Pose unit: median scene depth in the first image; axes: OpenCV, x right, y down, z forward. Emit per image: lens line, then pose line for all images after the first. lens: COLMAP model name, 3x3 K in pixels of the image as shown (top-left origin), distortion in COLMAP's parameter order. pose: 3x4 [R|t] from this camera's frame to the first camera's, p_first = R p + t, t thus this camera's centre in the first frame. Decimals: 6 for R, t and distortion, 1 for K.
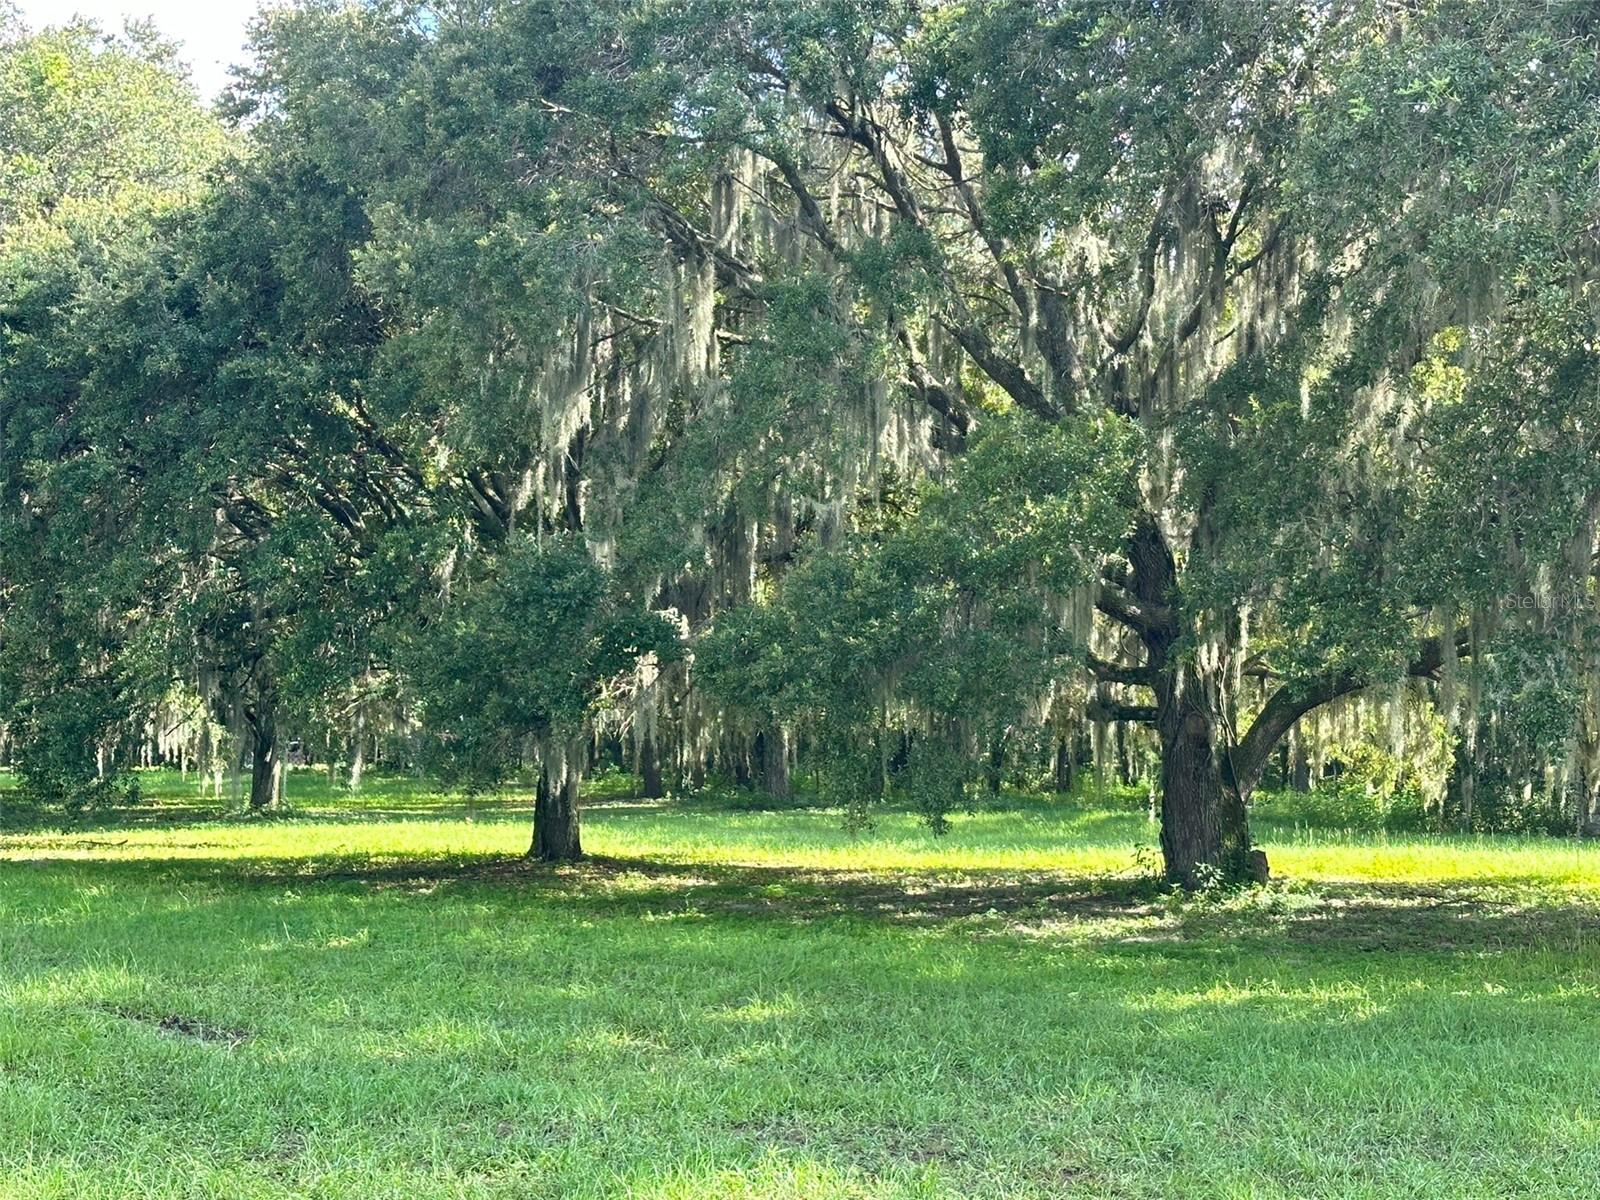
lens RADIAL K [[2717.9, 0, 805.4], [0, 2717.9, 600.8], [0, 0, 1]] dist [0.124775, 0.000000]
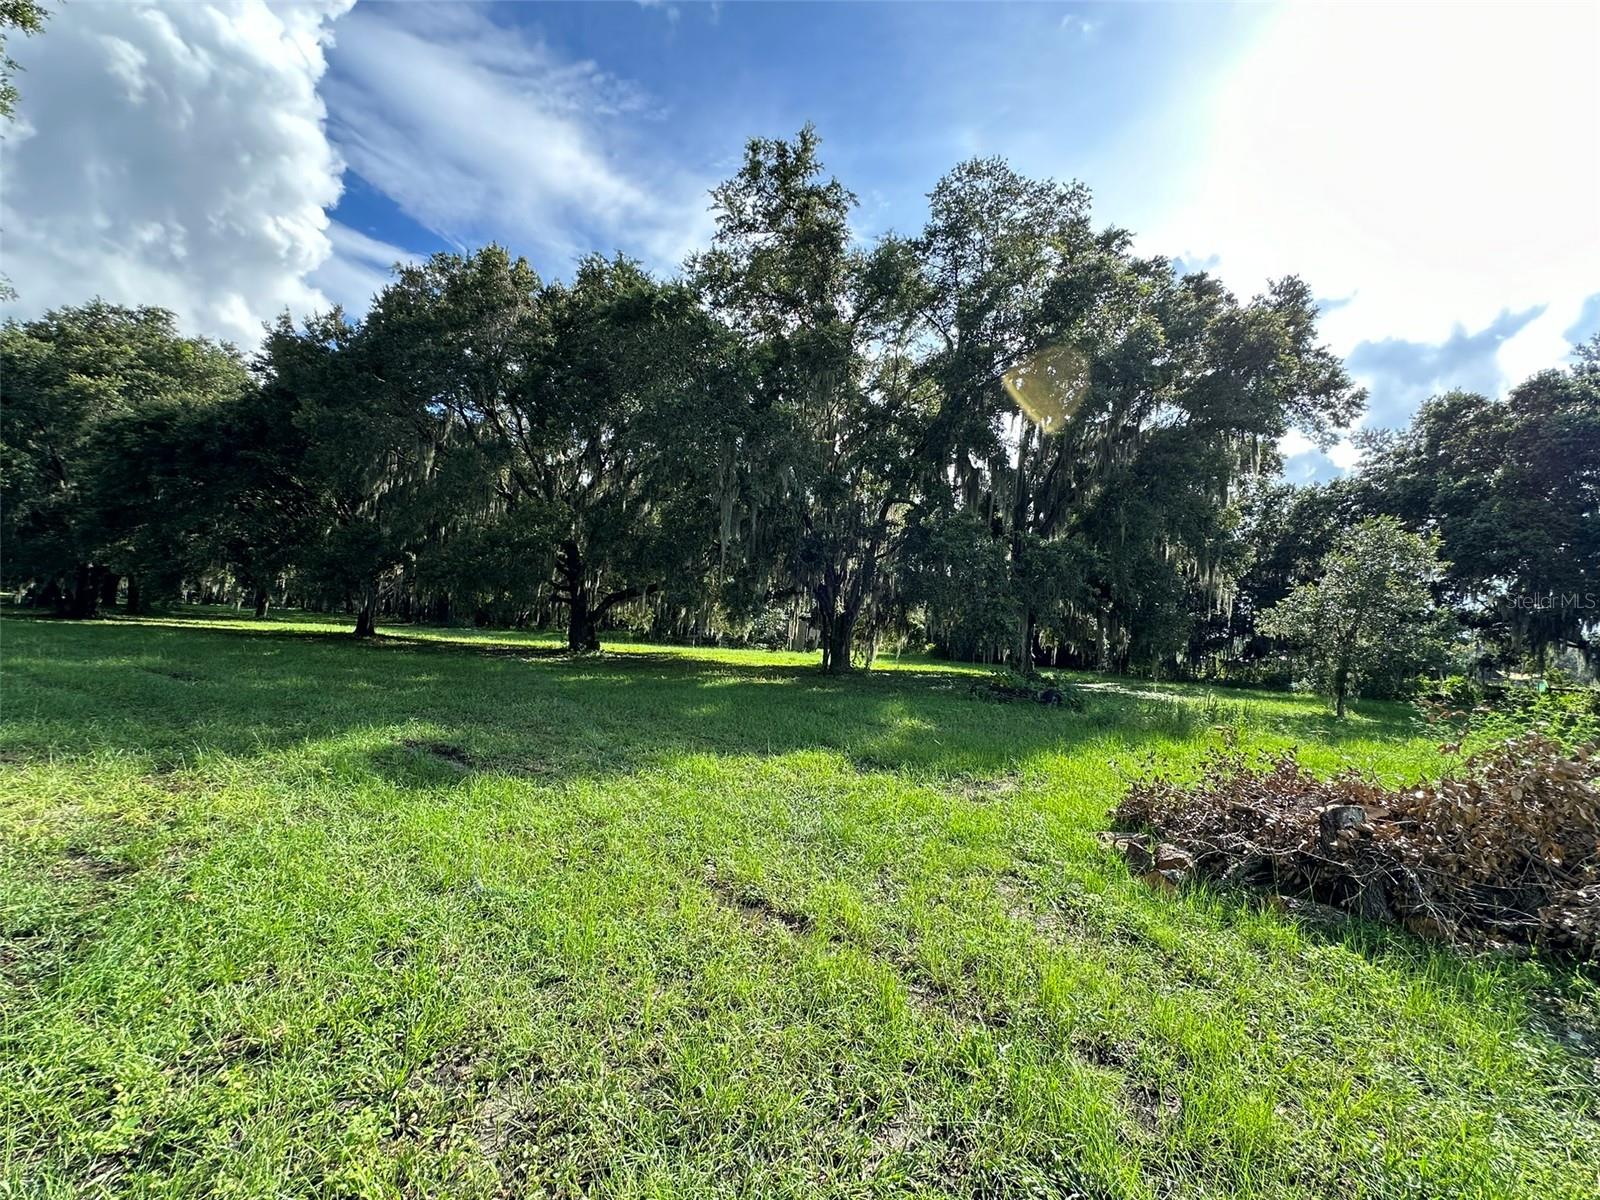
lens RADIAL K [[688.3, 0, 802.2], [0, 688.3, 599.6], [0, 0, 1]] dist [-0.003739, 0.002184]
pose [[0.896000, 0.078563, 0.437048, 0.012070], [-0.083069, 0.996505, -0.008829, 0.025818], [-0.436214, -0.028394, 0.899395, 0.098747]]
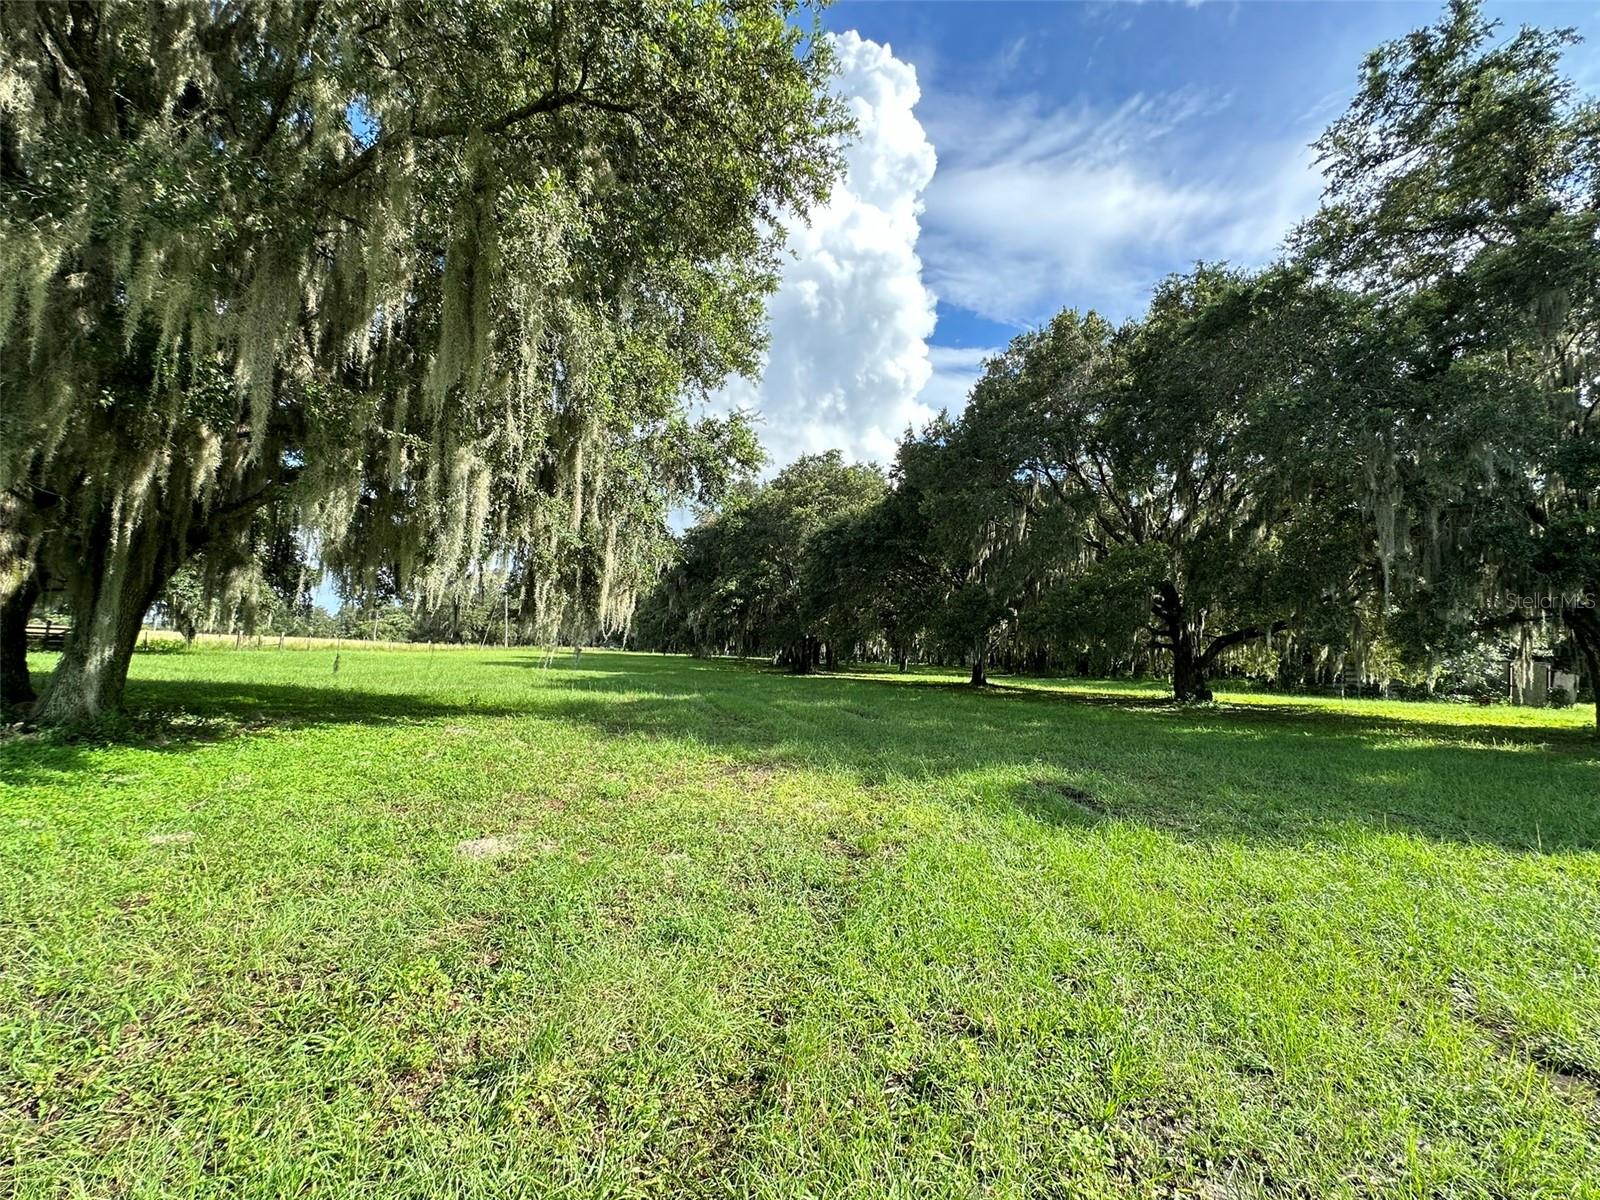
lens RADIAL K [[688.3, 0, 796.0], [0, 688.3, 598.3], [0, 0, 1]] dist [-0.003739, 0.002184]
pose [[0.934849, 0.007915, -0.354957, 0.003291], [-0.022928, 0.999011, -0.038107, 0.028843], [0.354304, 0.043762, 0.934106, 0.099427]]
